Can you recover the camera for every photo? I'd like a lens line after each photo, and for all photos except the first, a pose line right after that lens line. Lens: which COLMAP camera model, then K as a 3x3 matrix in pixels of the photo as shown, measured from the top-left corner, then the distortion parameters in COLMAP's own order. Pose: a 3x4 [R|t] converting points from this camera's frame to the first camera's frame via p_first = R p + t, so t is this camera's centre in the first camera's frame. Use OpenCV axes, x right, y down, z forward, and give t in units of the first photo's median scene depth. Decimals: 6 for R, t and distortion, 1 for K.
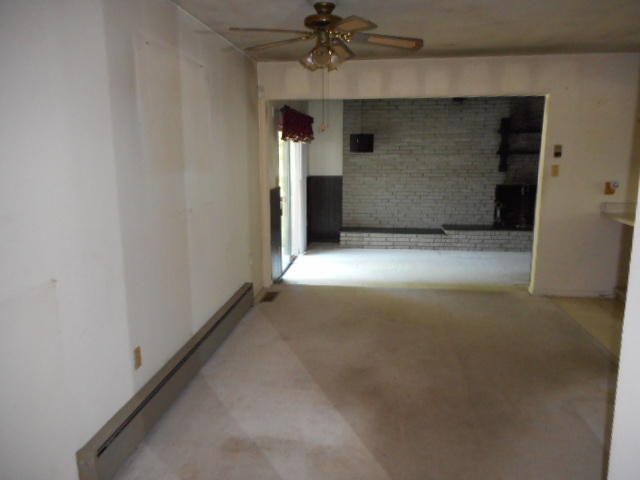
lens RADIAL K [[478.3, 0, 320.0], [0, 478.3, 240.0], [0, 0, 1]] dist [0.005765, 0.005540]
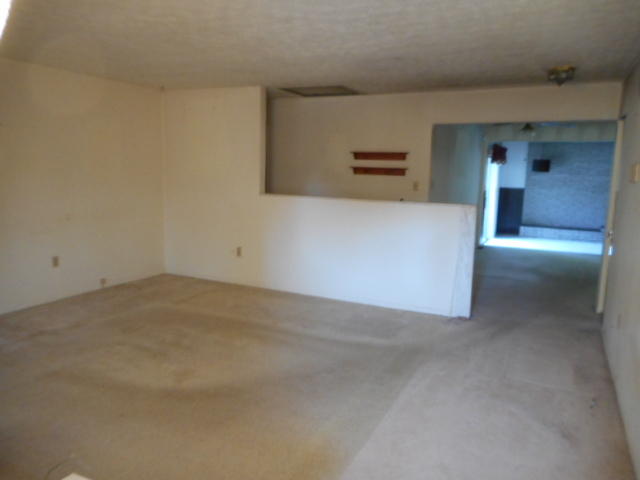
lens RADIAL K [[483.5, 0, 320.0], [0, 483.5, 240.0], [0, 0, 1]] dist [0.002930, -0.001094]
pose [[0.943368, 0.071953, -0.323850, -0.054856], [-0.085747, 0.995909, -0.028508, 0.124549], [0.320474, 0.054662, 0.945679, -0.606534]]
